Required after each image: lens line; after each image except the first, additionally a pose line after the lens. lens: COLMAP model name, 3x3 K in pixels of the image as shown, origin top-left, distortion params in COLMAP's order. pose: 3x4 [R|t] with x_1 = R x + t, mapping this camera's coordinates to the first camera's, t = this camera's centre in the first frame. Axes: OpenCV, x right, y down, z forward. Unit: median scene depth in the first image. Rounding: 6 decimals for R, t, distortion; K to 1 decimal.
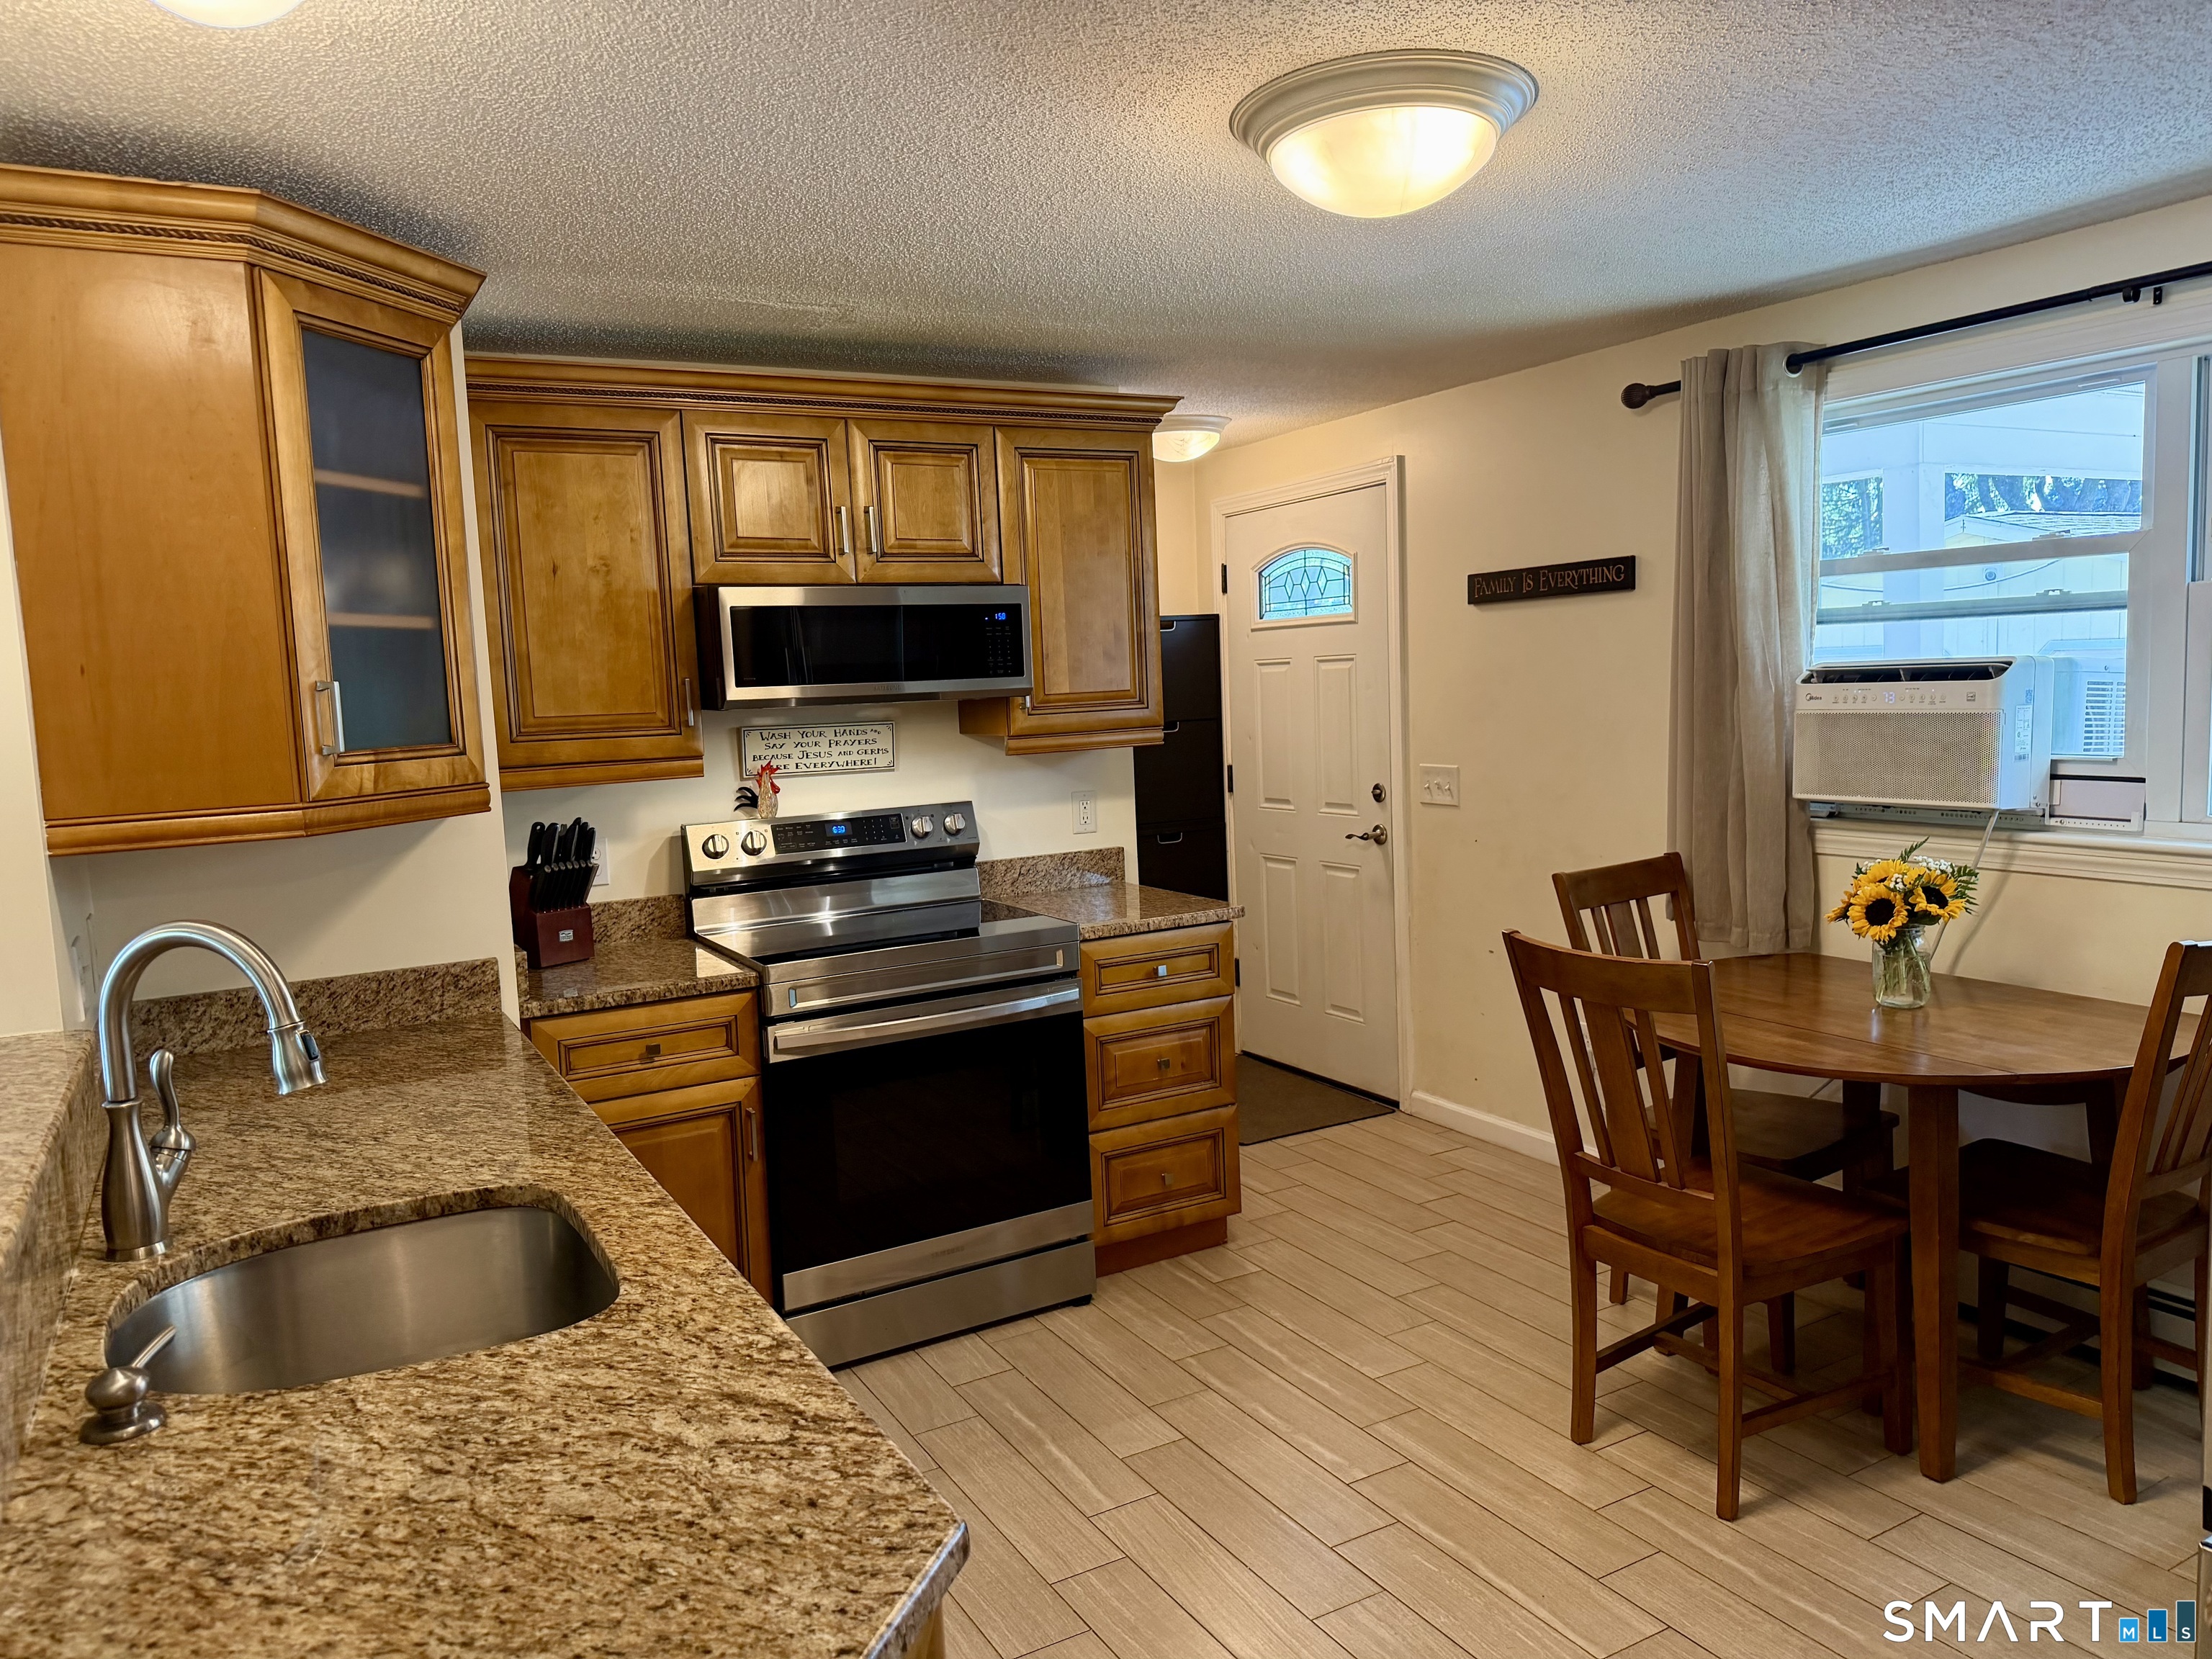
lens RADIAL K [[1540.4, 0, 1091.1], [0, 1540.4, 853.2], [0, 0, 1]] dist [0.045185, -0.055820]
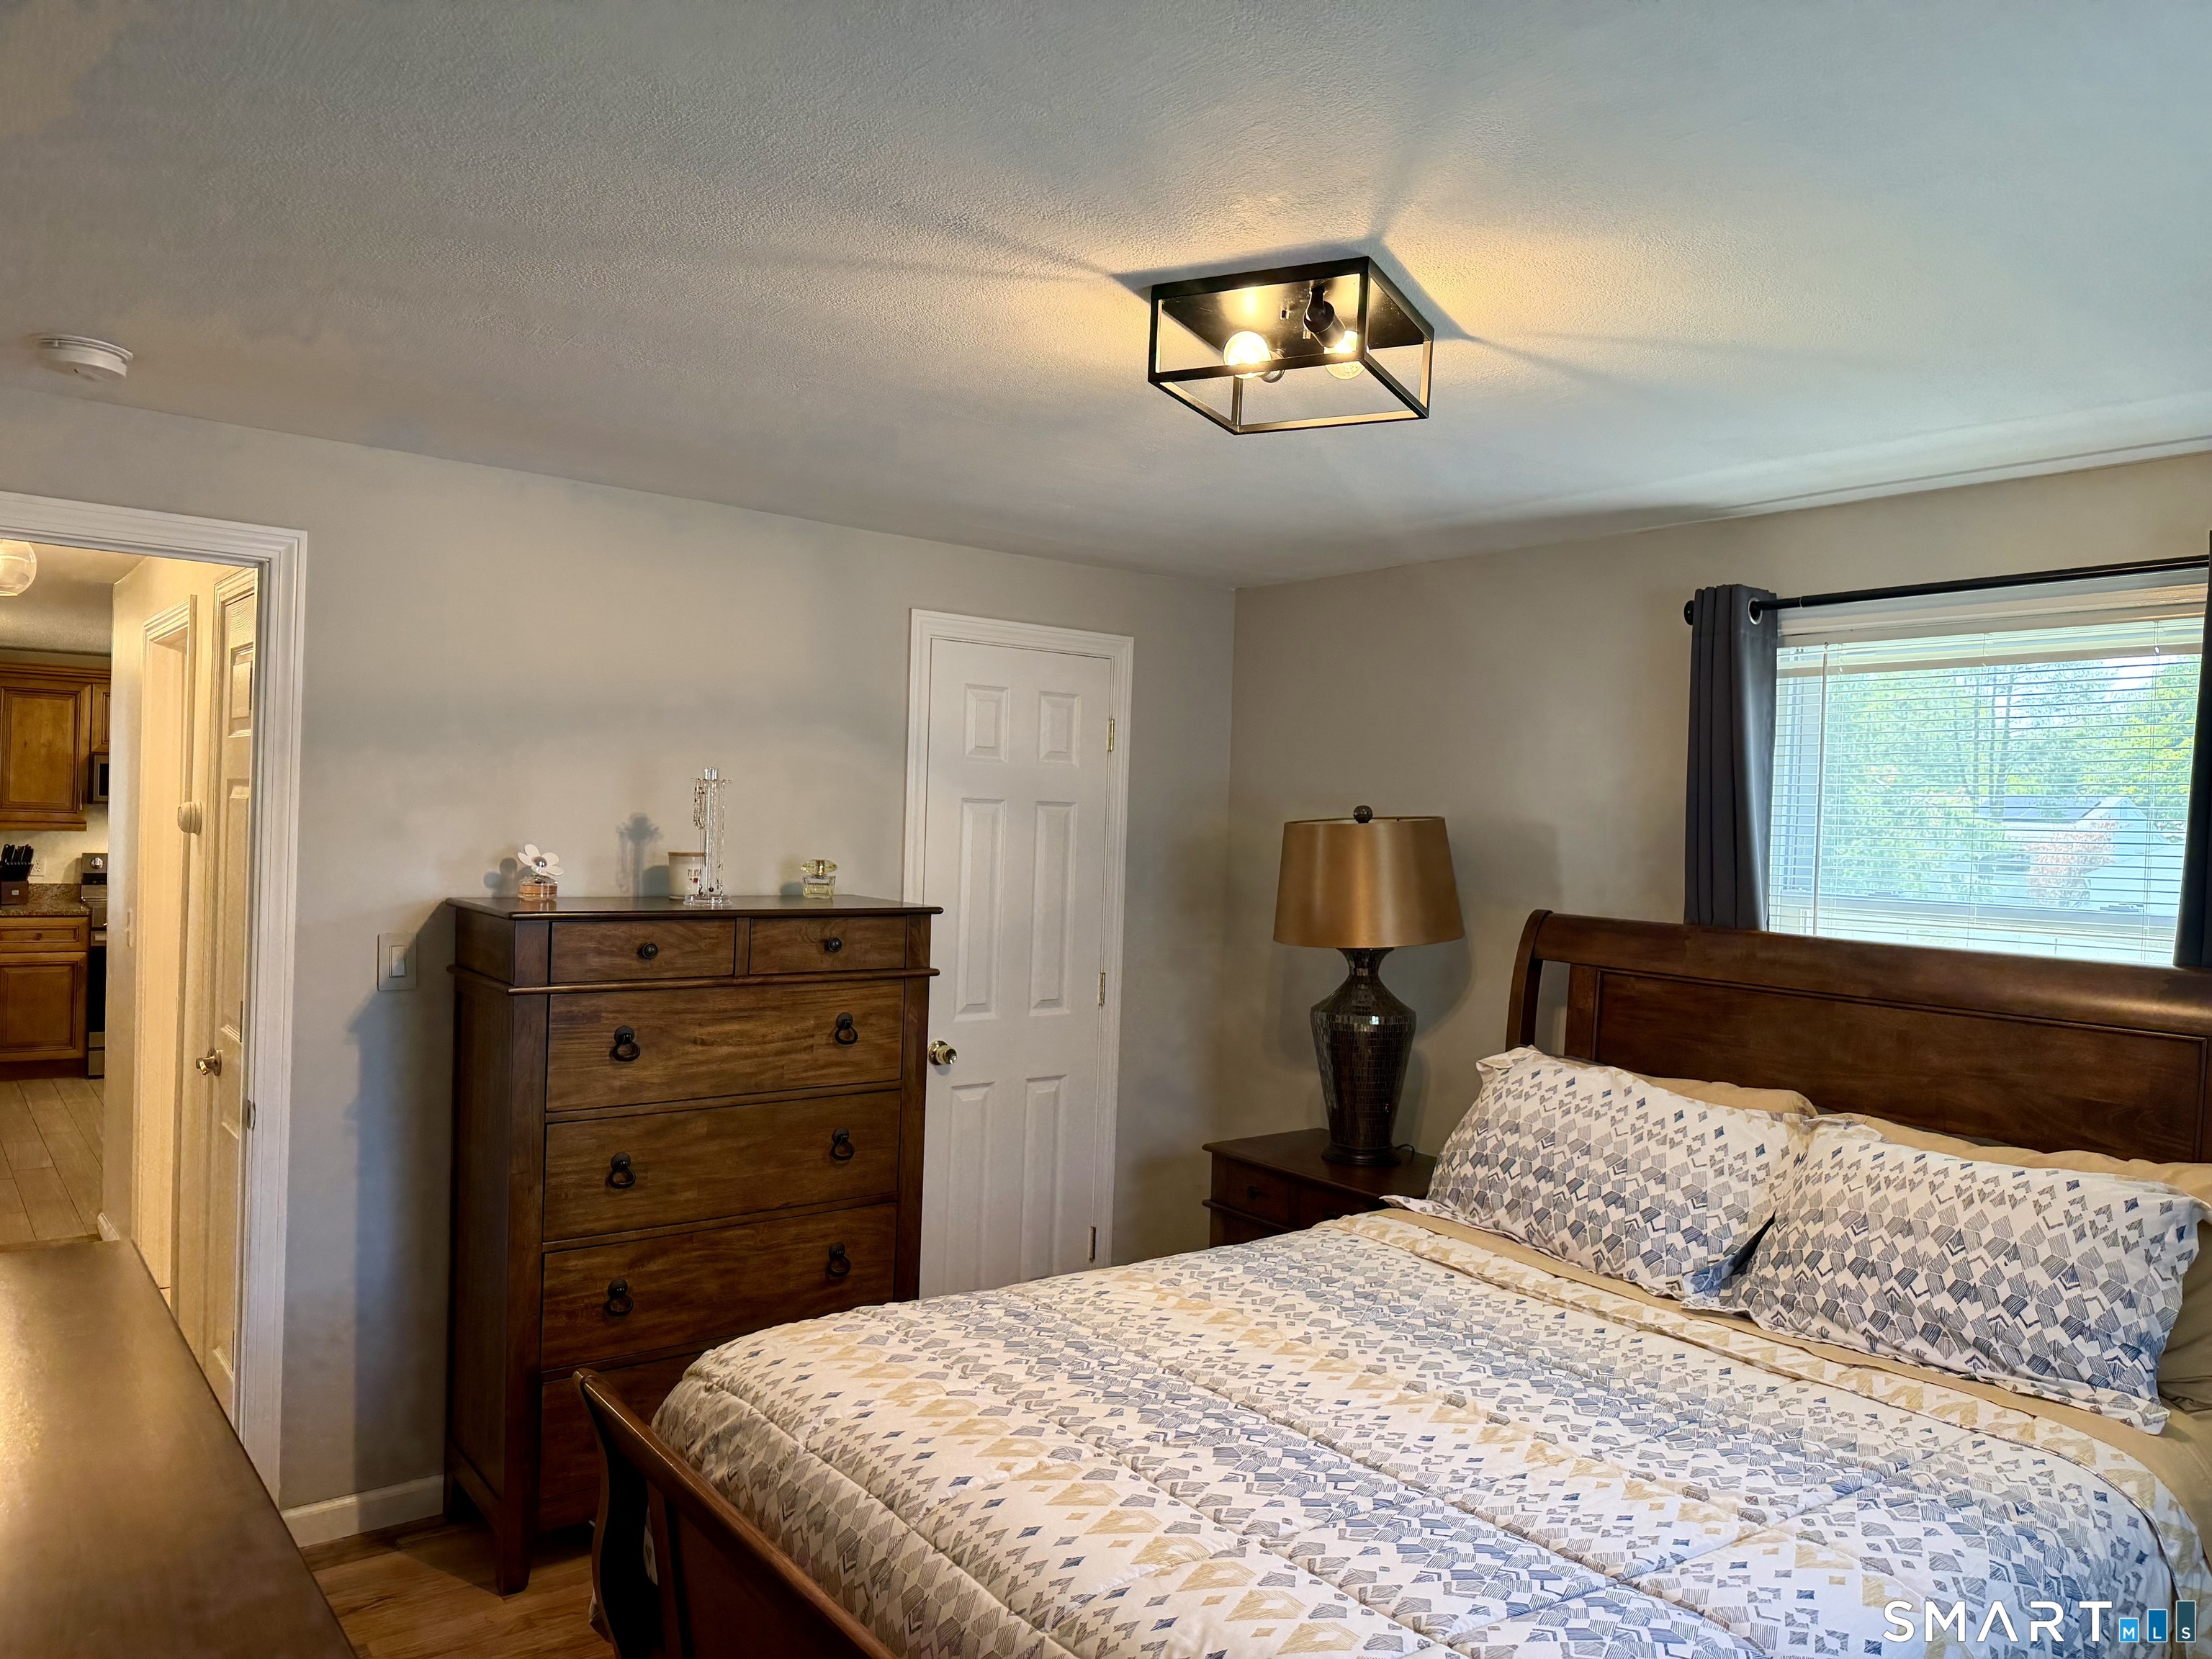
lens RADIAL K [[1540.4, 0, 1108.1], [0, 1540.4, 833.9], [0, 0, 1]] dist [0.045185, -0.055820]
pose [[0.983332, 0.077143, 0.164641, 0.997955], [-0.059425, 0.992158, -0.109962, 0.137386], [-0.171833, 0.098346, 0.980205, -1.795771]]
